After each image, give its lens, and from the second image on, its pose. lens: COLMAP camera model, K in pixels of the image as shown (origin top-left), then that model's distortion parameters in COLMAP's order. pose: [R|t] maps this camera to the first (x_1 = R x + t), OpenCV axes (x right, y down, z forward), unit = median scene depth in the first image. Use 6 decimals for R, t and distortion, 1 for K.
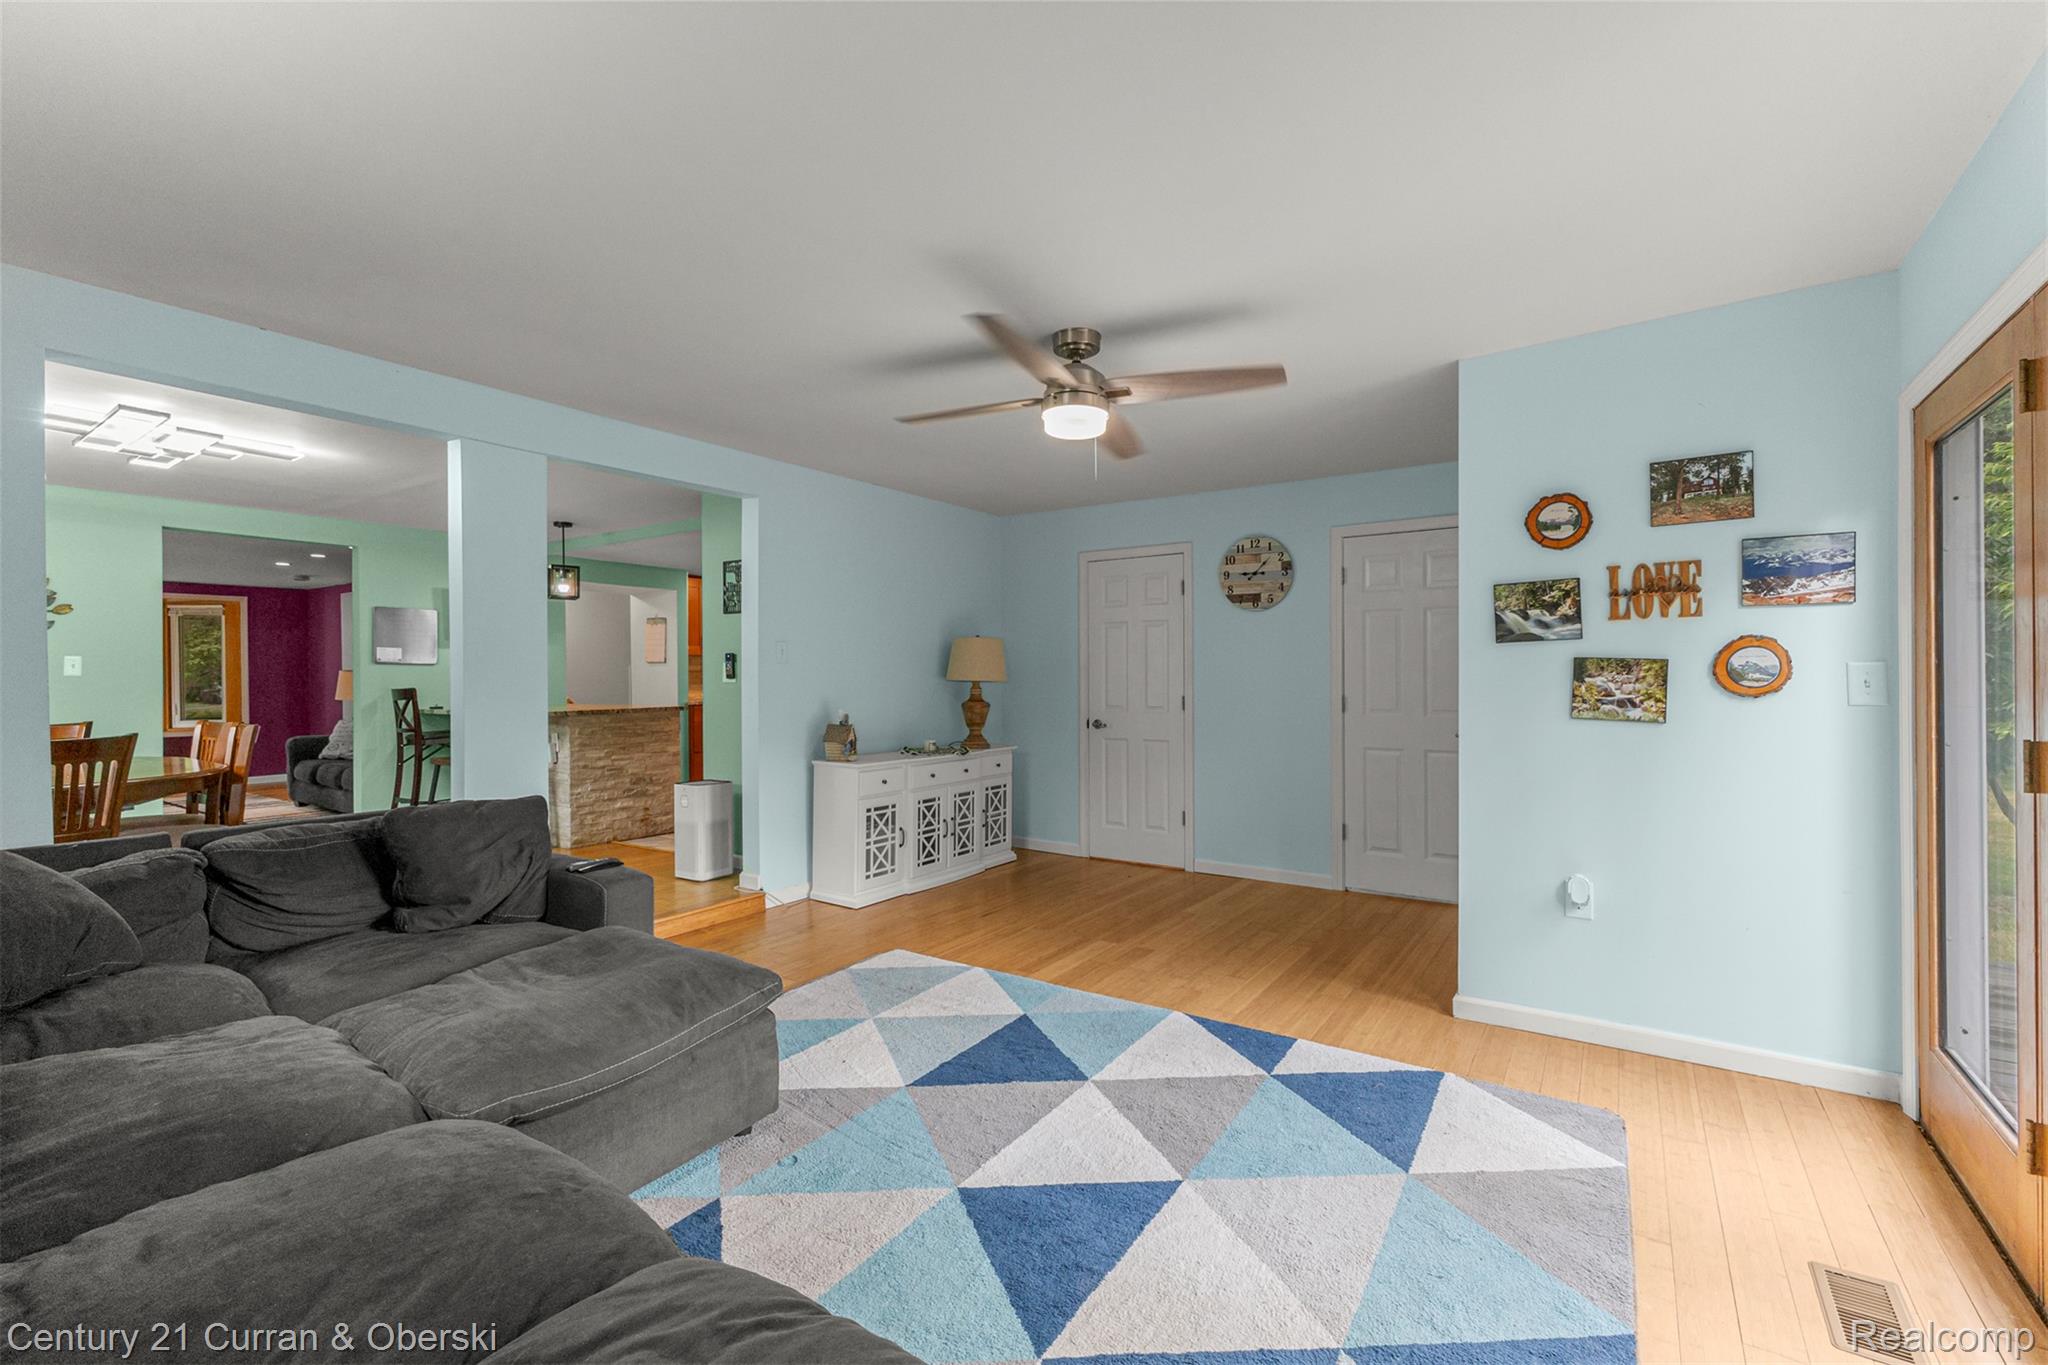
lens RADIAL K [[887.1, 0, 1016.2], [0, 887.1, 673.7], [0, 0, 1]] dist [0.008917, -0.001103]
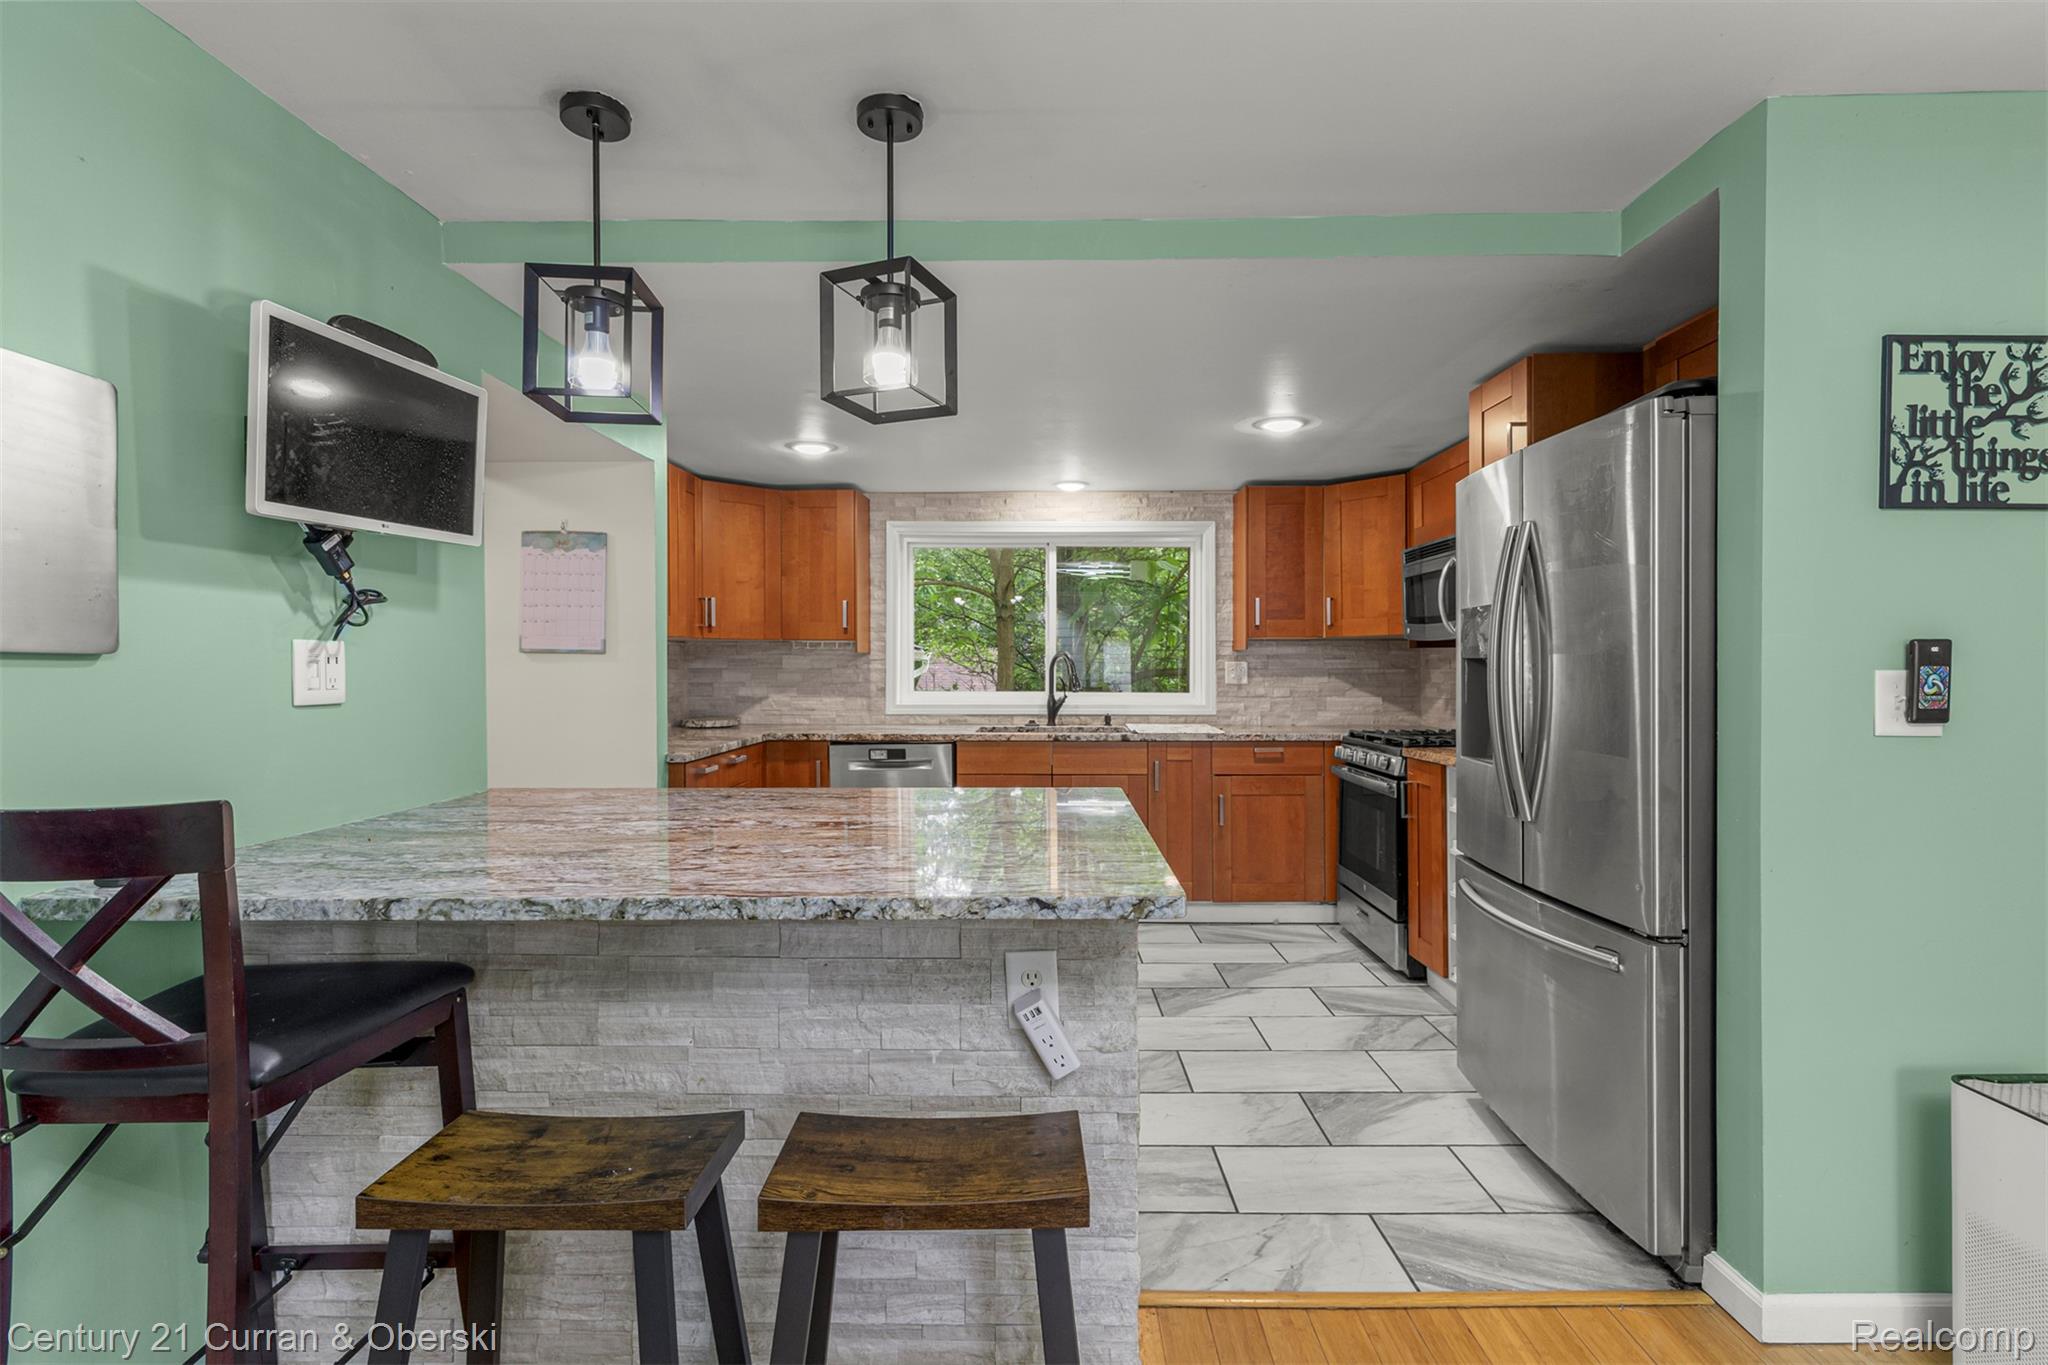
lens RADIAL K [[975.5, 0, 1025.6], [0, 975.5, 676.7], [0, 0, 1]] dist [0.001784, 0.001072]
pose [[0.833308, -0.001522, 0.552807, -0.764746], [-0.004922, 0.999936, 0.010172, -0.011770], [-0.552787, -0.011197, 0.833248, 0.896269]]
